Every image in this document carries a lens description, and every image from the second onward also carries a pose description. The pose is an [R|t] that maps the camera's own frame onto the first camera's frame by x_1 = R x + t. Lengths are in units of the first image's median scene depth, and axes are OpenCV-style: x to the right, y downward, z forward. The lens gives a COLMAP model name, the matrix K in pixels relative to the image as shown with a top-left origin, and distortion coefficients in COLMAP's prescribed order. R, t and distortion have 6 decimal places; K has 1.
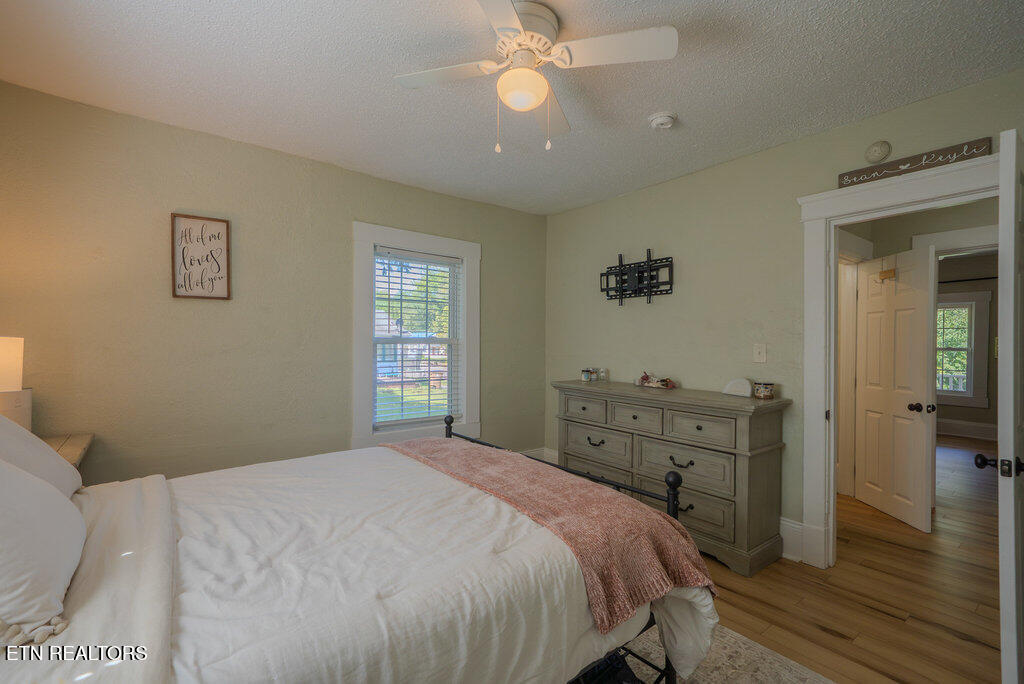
lens RADIAL K [[458.6, 0, 512.0], [0, 458.6, 342.0], [0, 0, 1]] dist [0.011338, -0.000408]
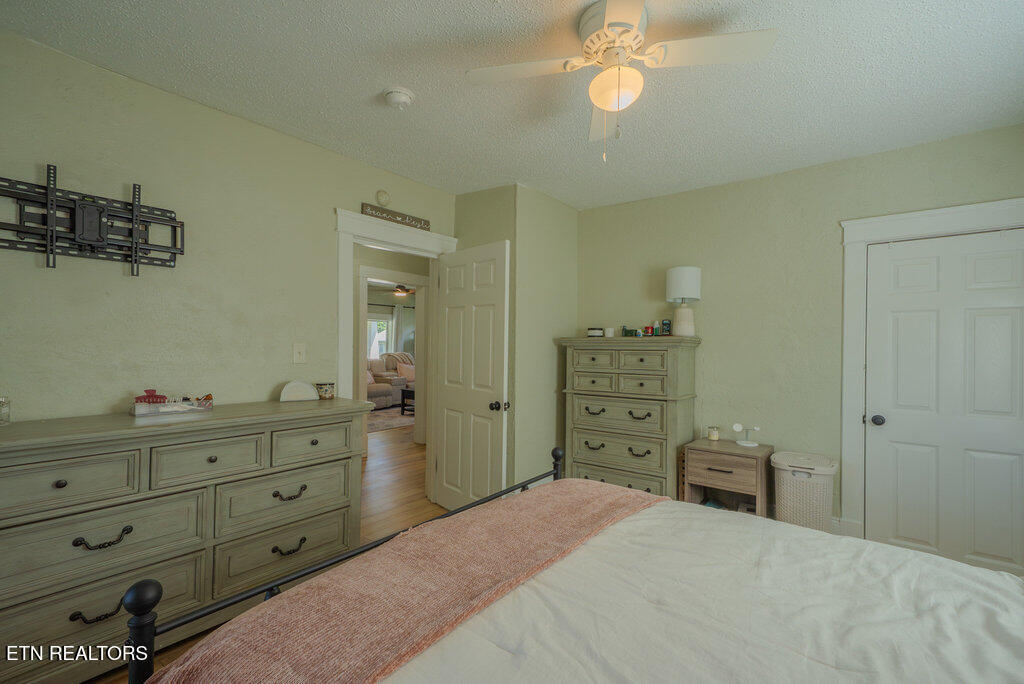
lens RADIAL K [[458.6, 0, 512.0], [0, 458.6, 342.0], [0, 0, 1]] dist [0.011338, -0.000408]
pose [[-0.240055, -0.006833, 0.970735, -0.485858], [-0.014832, 0.999884, 0.003370, -0.008661], [-0.970646, -0.013589, -0.240129, 0.803625]]
